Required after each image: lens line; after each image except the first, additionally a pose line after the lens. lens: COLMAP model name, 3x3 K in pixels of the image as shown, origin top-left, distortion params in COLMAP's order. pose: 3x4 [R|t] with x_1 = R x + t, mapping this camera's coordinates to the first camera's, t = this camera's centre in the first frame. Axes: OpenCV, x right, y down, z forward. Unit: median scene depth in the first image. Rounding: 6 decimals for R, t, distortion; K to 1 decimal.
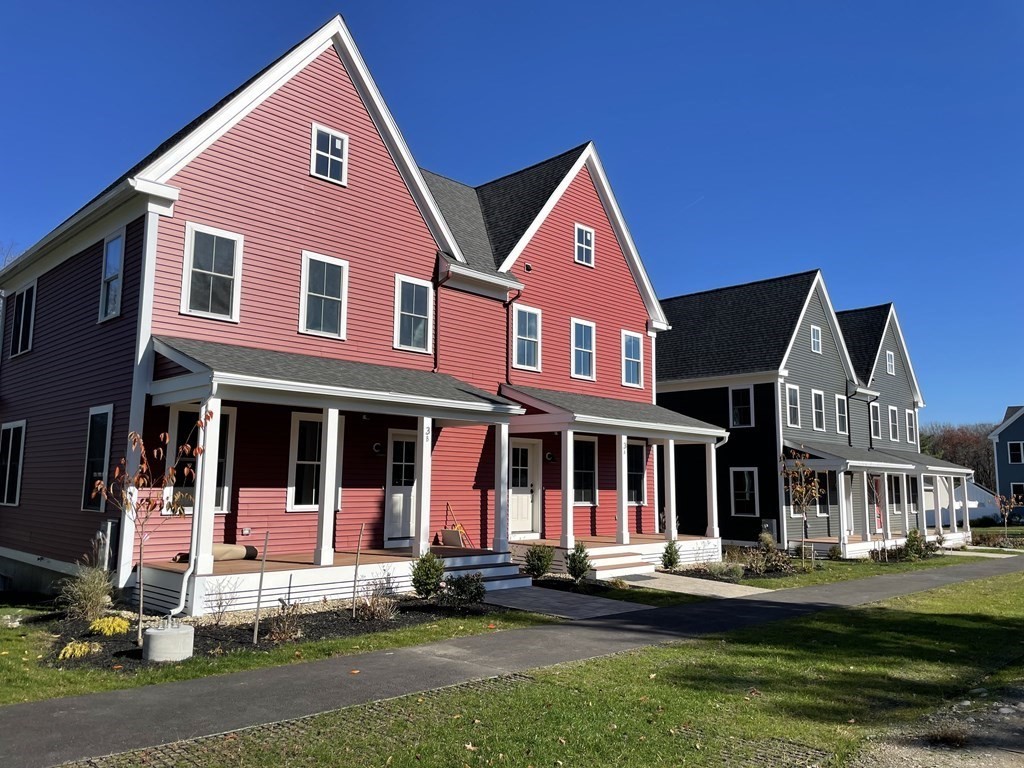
lens RADIAL K [[776.2, 0, 517.1], [0, 776.2, 382.6], [0, 0, 1]] dist [0.085010, -0.110325]
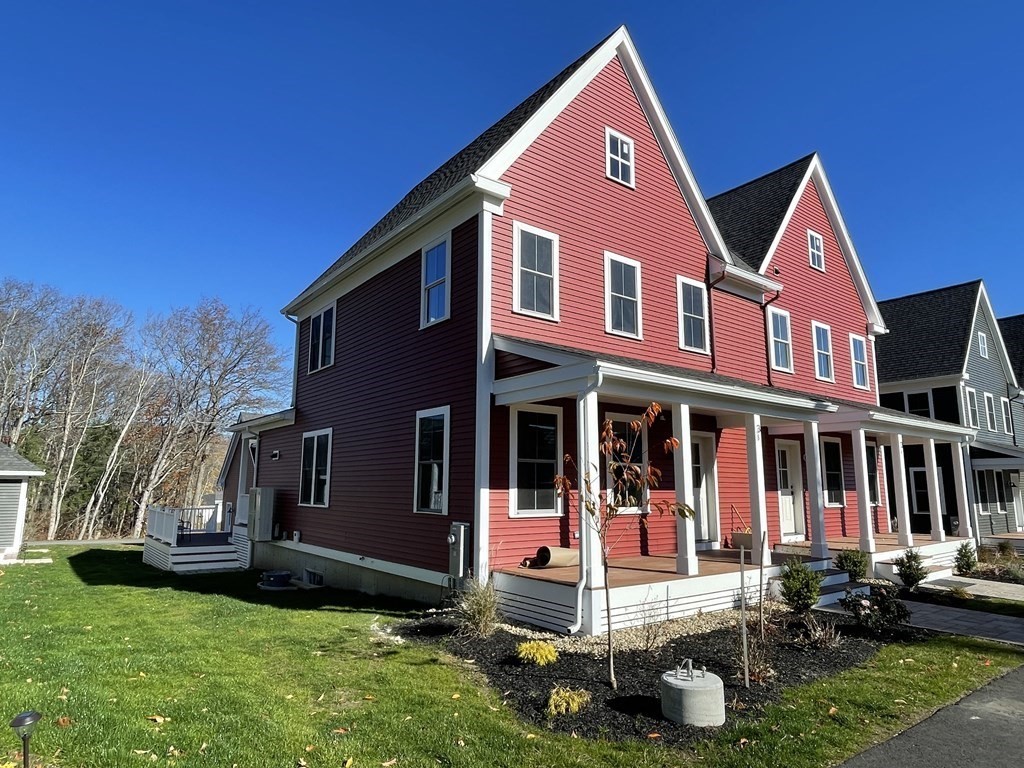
lens RADIAL K [[609.9, 0, 511.2], [0, 609.9, 392.2], [0, 0, 1]] dist [0.005177, -0.010602]
pose [[0.990622, -0.027138, -0.133907, -0.262190], [0.024081, 0.999412, -0.024399, 0.024336], [0.134491, 0.020945, 0.990693, 0.195033]]
